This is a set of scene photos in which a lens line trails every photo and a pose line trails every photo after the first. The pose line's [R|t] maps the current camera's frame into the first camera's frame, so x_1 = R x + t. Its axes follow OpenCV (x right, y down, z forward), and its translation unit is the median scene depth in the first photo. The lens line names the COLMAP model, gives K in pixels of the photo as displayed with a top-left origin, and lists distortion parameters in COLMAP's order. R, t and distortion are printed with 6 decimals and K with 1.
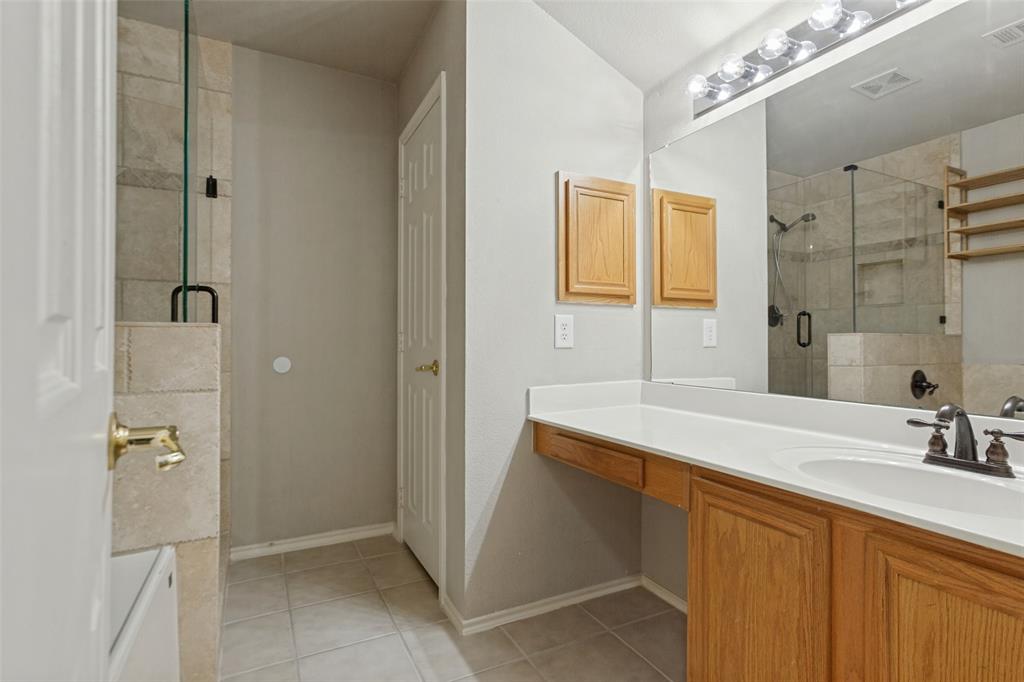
lens RADIAL K [[509.5, 0, 509.5], [0, 509.5, 340.0], [0, 0, 1]] dist [-0.015797, 0.012614]
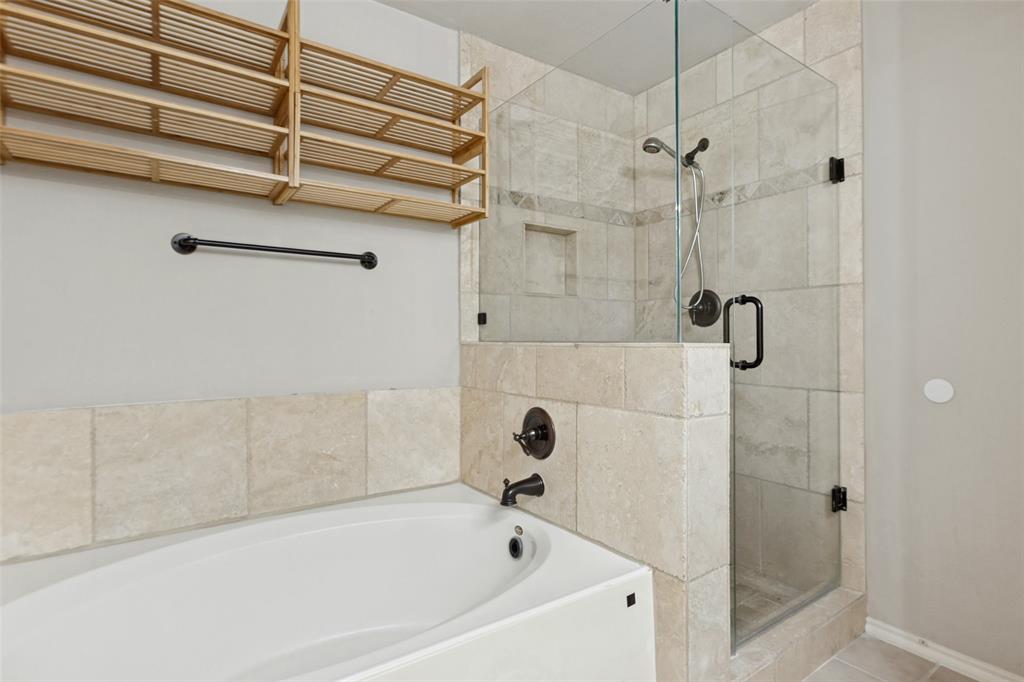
lens RADIAL K [[509.5, 0, 509.5], [0, 509.5, 340.0], [0, 0, 1]] dist [-0.015797, 0.012614]
pose [[0.128190, -0.004216, -0.991741, 0.175223], [0.008689, 0.999957, -0.003128, -0.024480], [0.991712, -0.008217, 0.128221, 0.365398]]
